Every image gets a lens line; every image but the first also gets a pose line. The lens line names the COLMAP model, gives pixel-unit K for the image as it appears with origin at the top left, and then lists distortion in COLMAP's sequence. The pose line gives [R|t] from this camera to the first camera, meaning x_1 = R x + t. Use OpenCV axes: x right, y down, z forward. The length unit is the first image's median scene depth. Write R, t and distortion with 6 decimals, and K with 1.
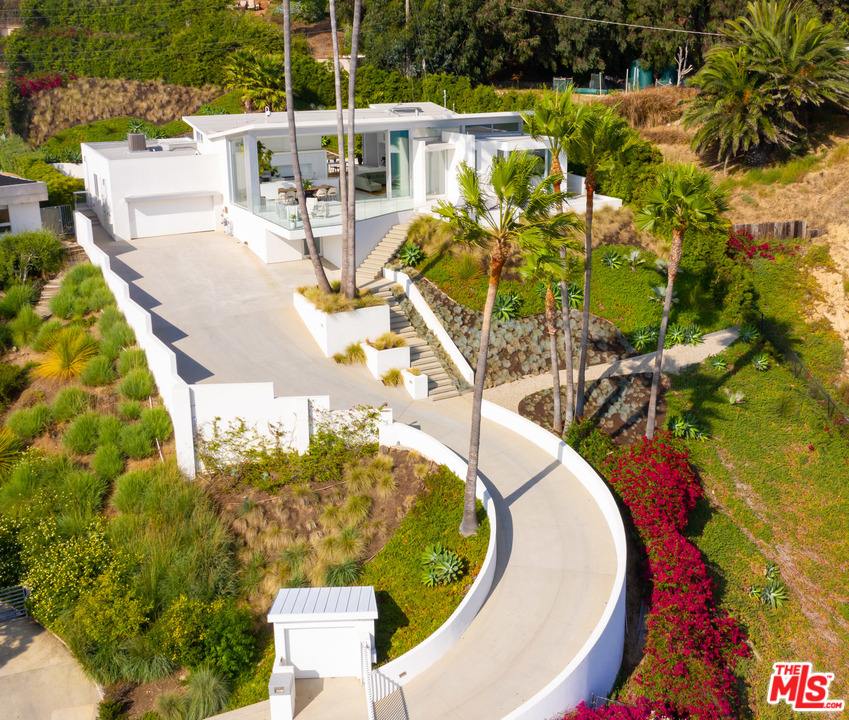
lens RADIAL K [[976.8, 0, 424.5], [0, 976.8, 360.0], [0, 0, 1]] dist [0.010793, -0.005877]
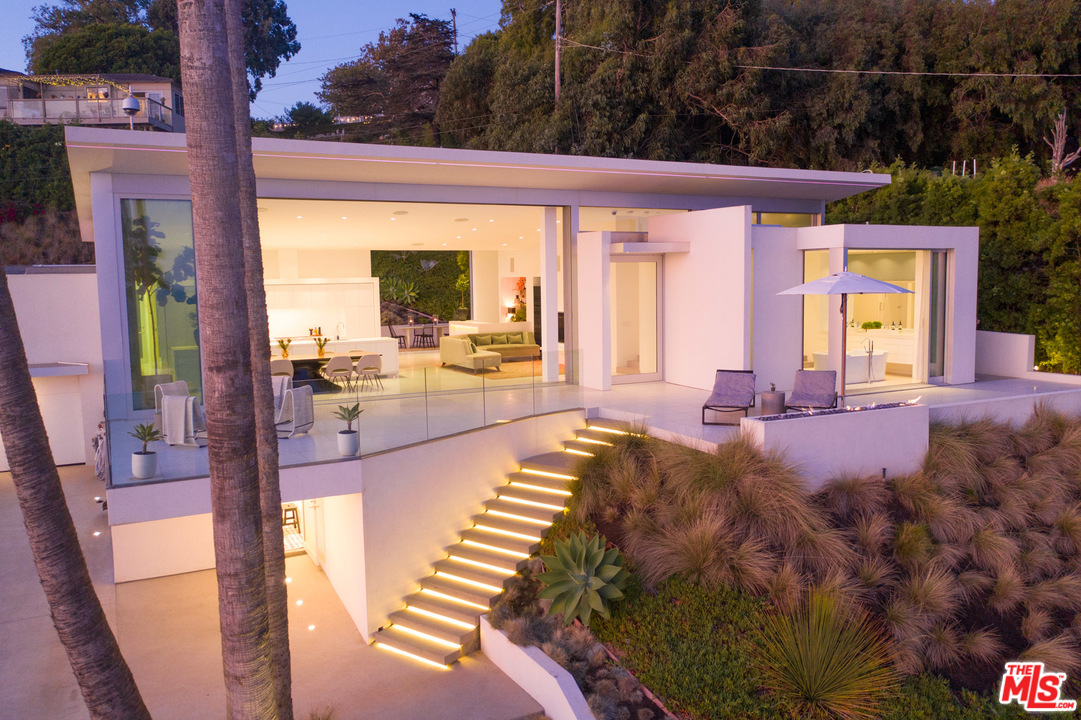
lens RADIAL K [[836.7, 0, 522.5], [0, 836.7, 363.9], [0, 0, 1]] dist [-0.001593, -0.000835]
pose [[0.998527, -0.004908, -0.054030, -0.018192], [-0.006548, 0.977716, -0.209829, -0.116217], [0.053856, 0.209874, 0.976244, 0.759798]]
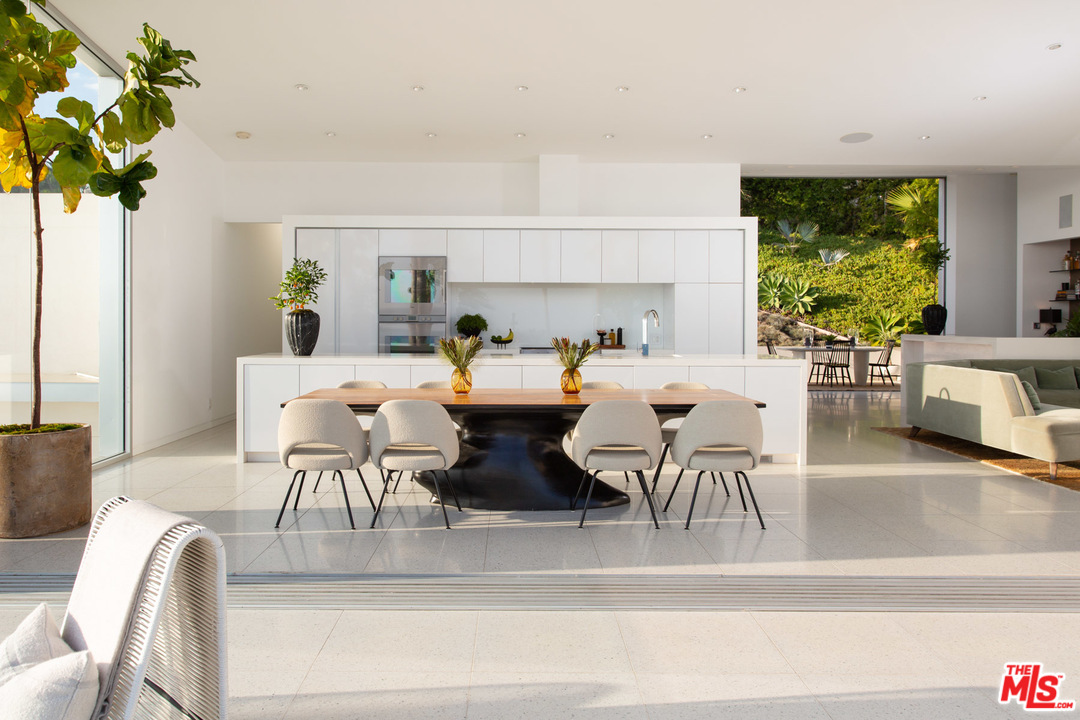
lens RADIAL K [[835.9, 0, 522.0], [0, 835.9, 363.9], [0, 0, 1]] dist [-0.001593, -0.000835]
pose [[0.883375, 0.035998, -0.467283, -0.073031], [-0.152507, 0.964860, -0.213978, -0.170155], [0.443160, 0.260286, 0.857823, 0.990804]]
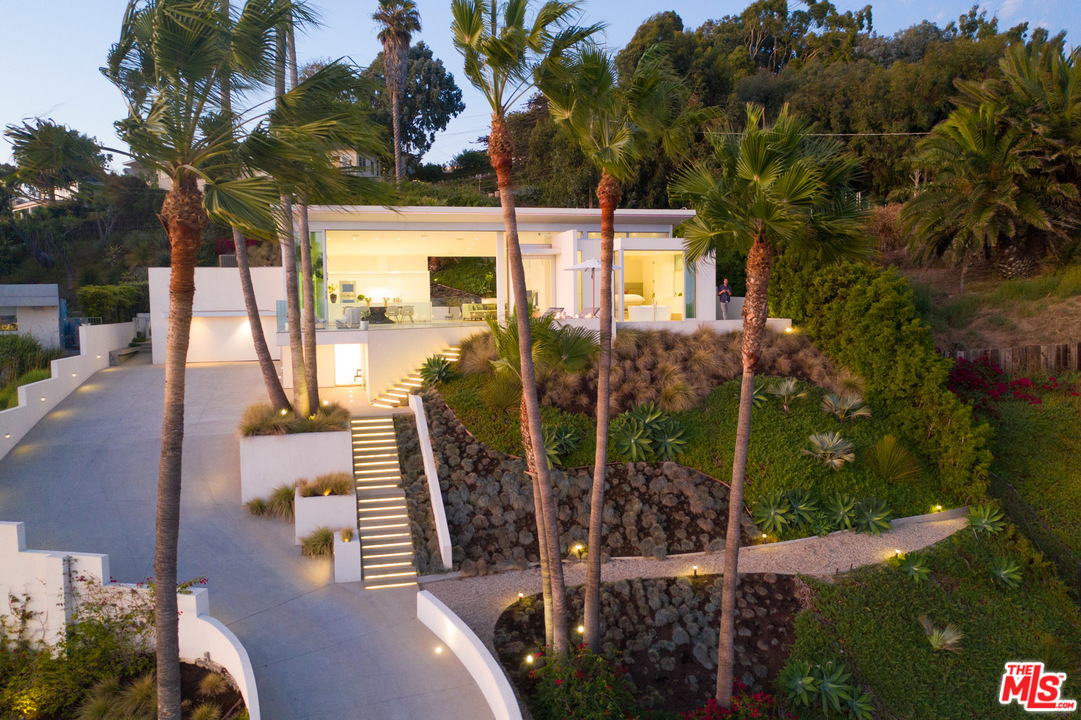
lens RADIAL K [[836.7, 0, 522.5], [0, 836.7, 363.9], [0, 0, 1]] dist [-0.001593, -0.000835]
pose [[0.957431, 0.014281, -0.288308, 0.211981], [-0.082212, 0.970902, -0.224923, 0.014450], [0.276706, 0.239051, 0.930746, 0.457388]]
